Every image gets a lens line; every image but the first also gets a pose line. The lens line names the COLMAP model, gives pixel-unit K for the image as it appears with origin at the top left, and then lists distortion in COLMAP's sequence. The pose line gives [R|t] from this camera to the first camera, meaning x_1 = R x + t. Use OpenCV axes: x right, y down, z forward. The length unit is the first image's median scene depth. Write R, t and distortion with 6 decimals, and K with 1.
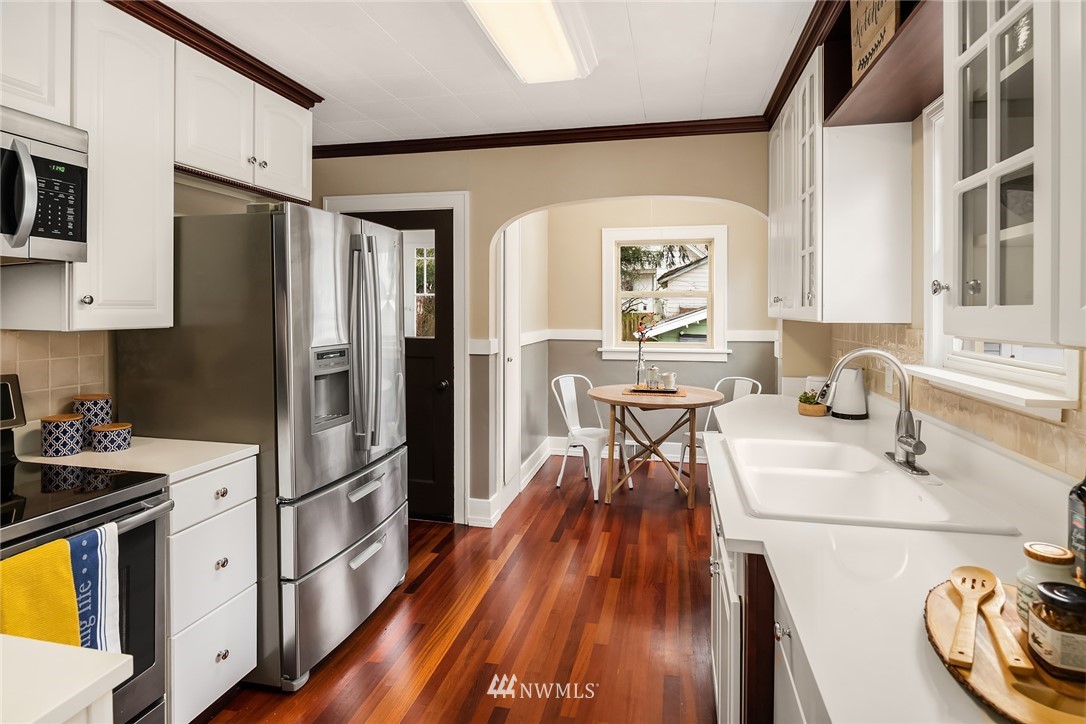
lens RADIAL K [[583.6, 0, 546.0], [0, 583.6, 329.8], [0, 0, 1]] dist [0.001246, 0.000489]
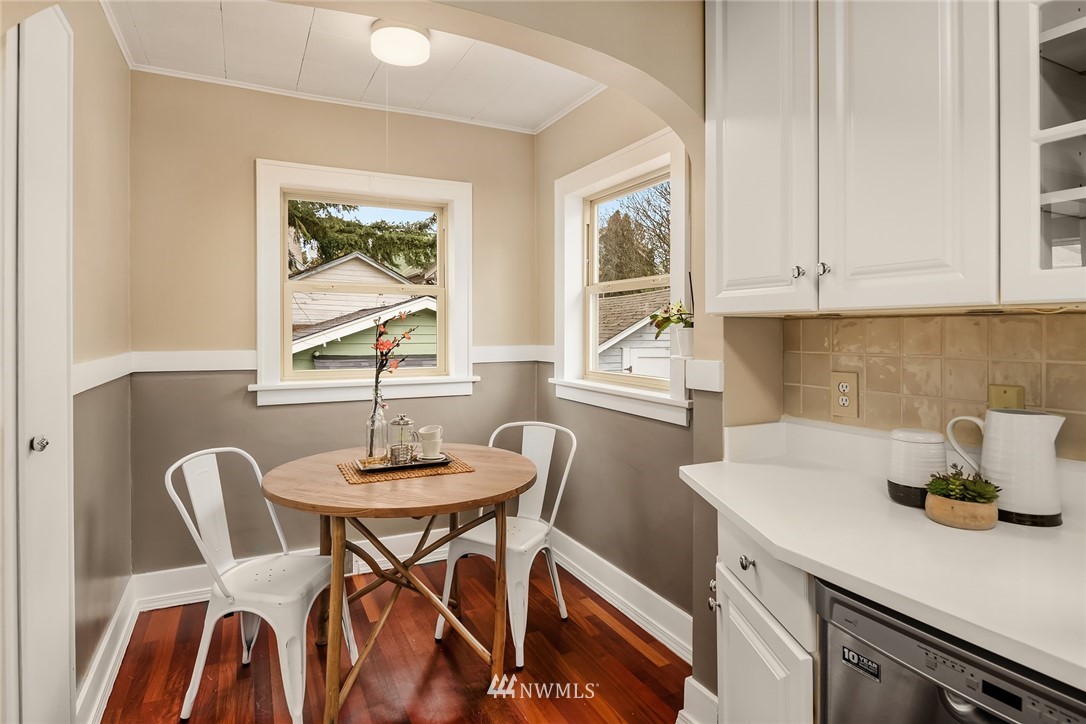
lens RADIAL K [[583.6, 0, 546.0], [0, 583.6, 329.8], [0, 0, 1]] dist [0.001246, 0.000489]
pose [[0.772579, 0.001327, 0.634917, -0.039007], [0.020792, 0.999409, -0.027389, 0.001982], [-0.634578, 0.034362, 0.772095, 0.445765]]
